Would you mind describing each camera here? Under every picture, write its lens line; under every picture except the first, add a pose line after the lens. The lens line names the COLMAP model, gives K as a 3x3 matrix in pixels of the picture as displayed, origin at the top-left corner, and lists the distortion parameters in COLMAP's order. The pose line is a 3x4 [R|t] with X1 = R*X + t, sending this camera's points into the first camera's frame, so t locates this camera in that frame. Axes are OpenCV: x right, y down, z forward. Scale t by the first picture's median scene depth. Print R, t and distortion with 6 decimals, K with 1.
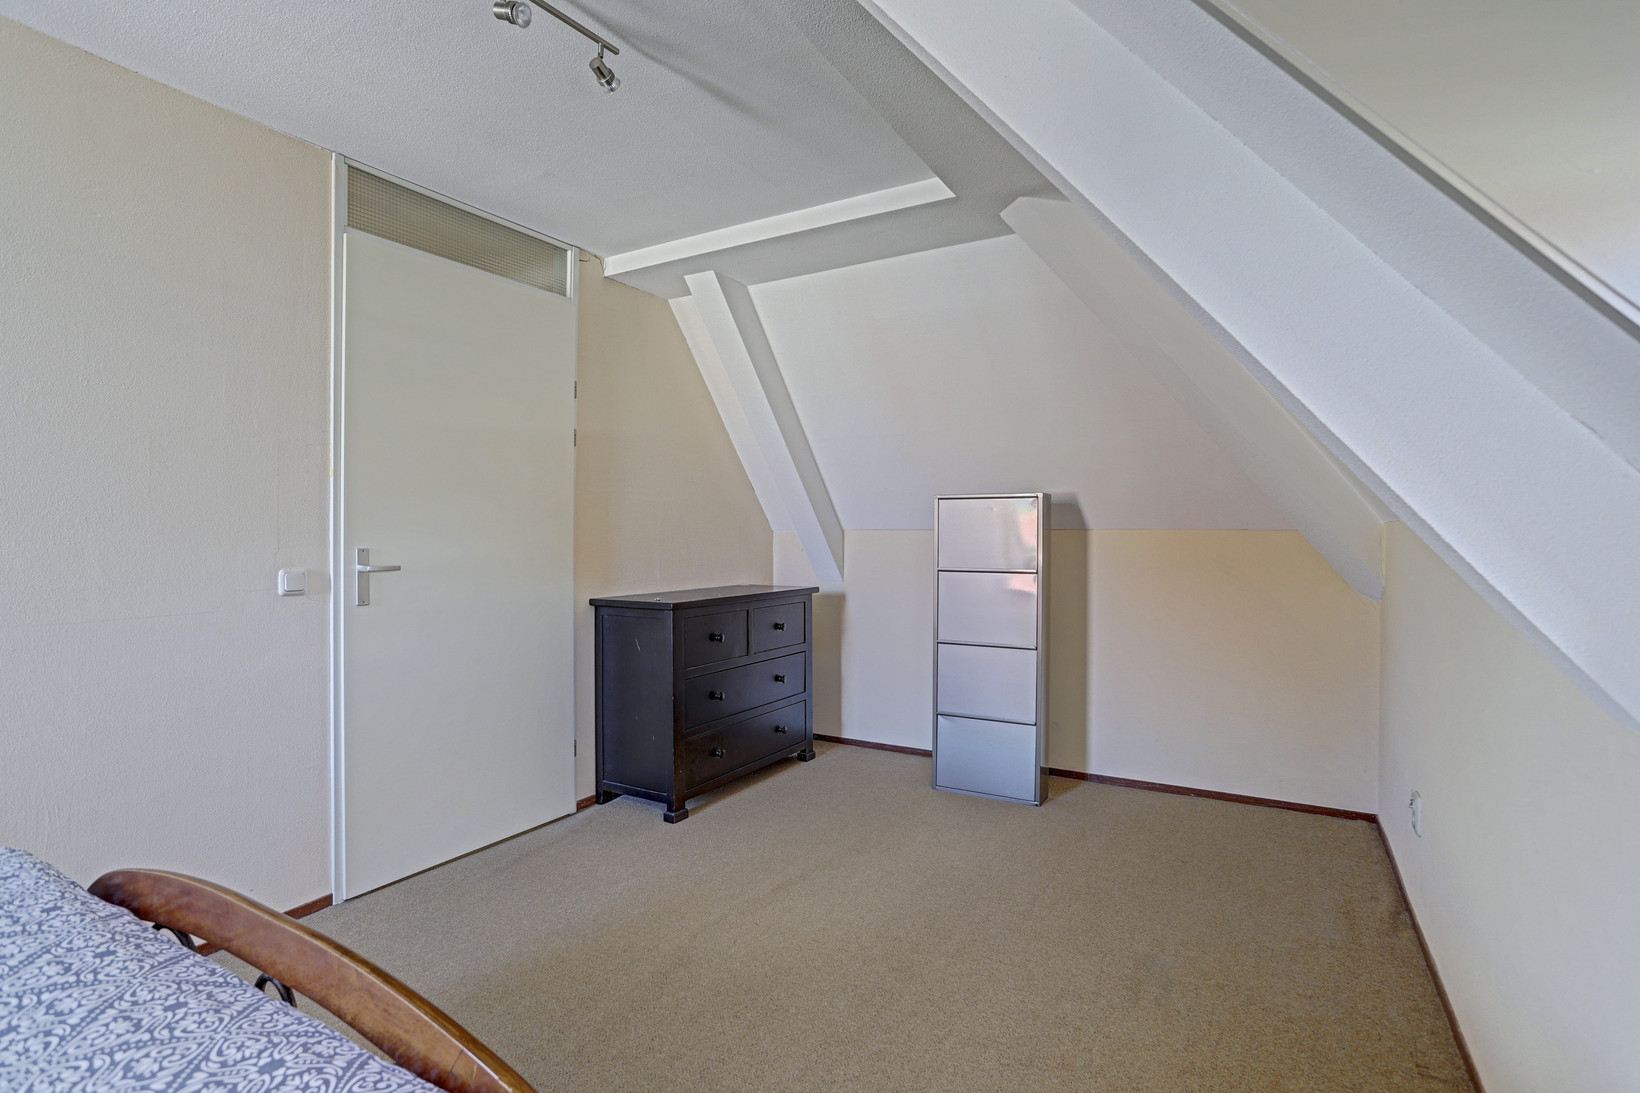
lens RADIAL K [[794.6, 0, 813.0], [0, 794.6, 546.8], [0, 0, 1]] dist [-0.045879, 0.024355]
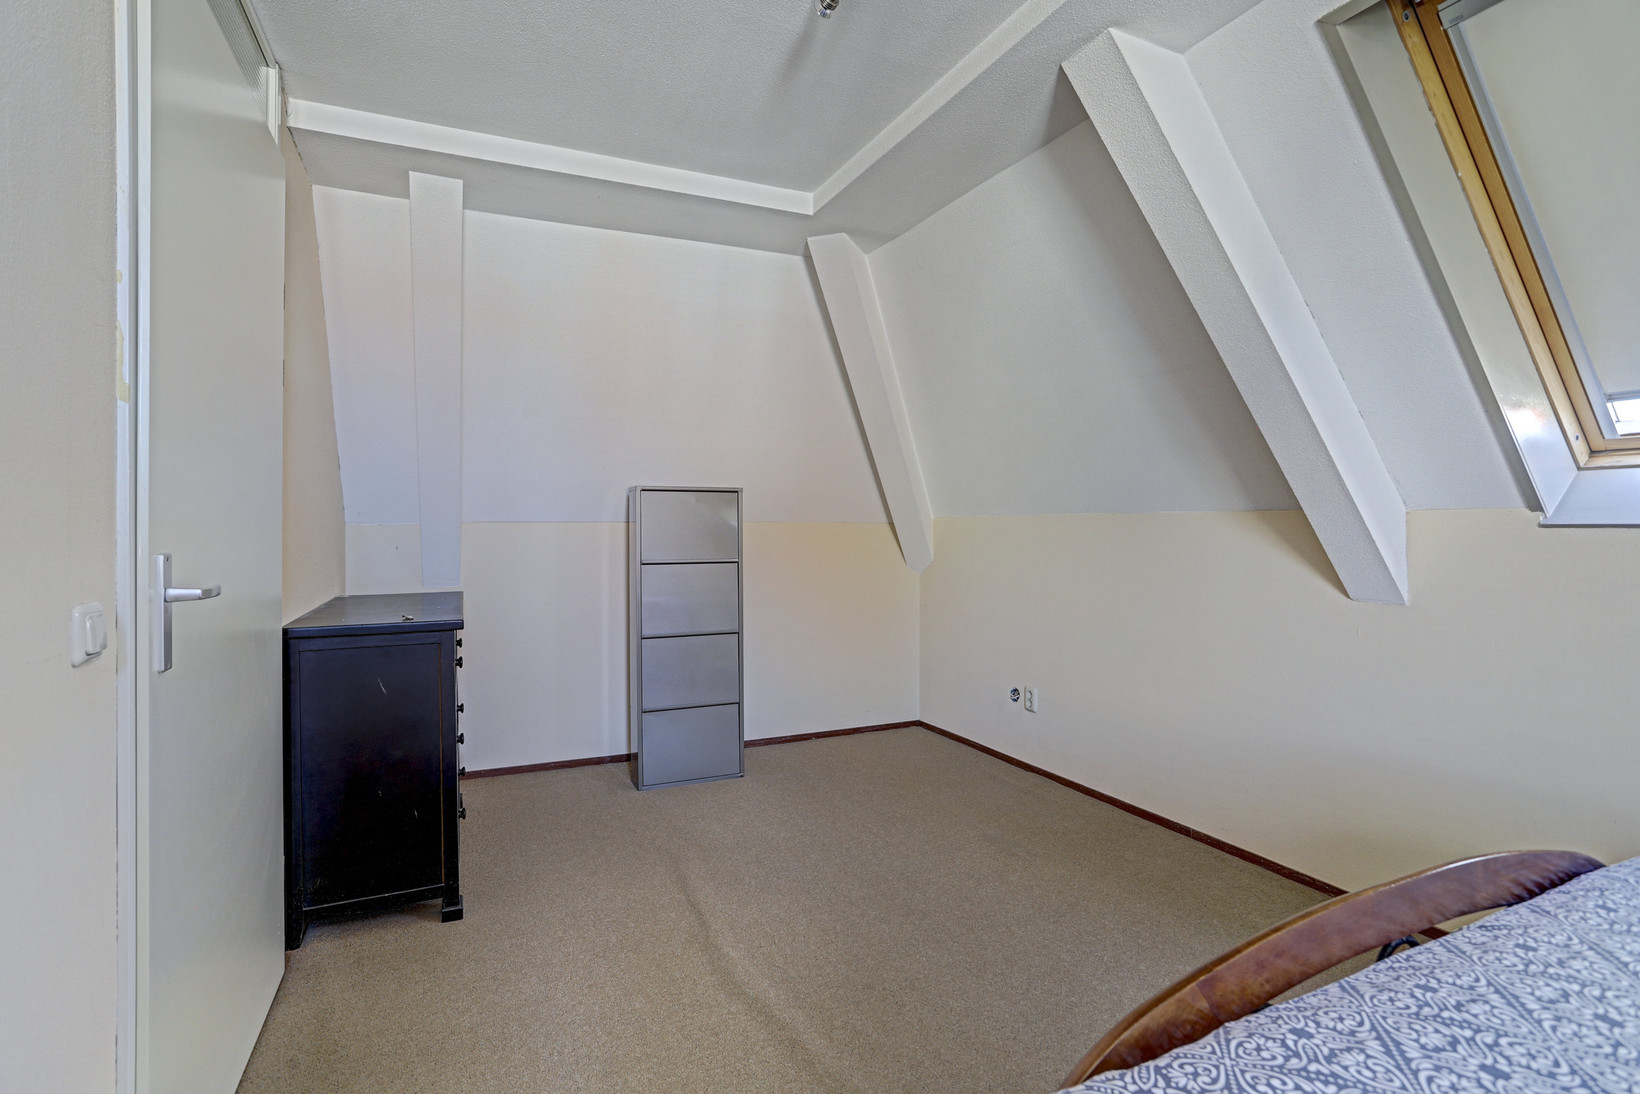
lens RADIAL K [[794.6, 0, 817.5], [0, 794.6, 536.8], [0, 0, 1]] dist [-0.045879, 0.024355]
pose [[0.555009, -0.003979, 0.831835, -0.572589], [0.008470, 0.999964, -0.000869, -0.002985], [-0.831801, 0.007528, 0.555022, 0.301082]]
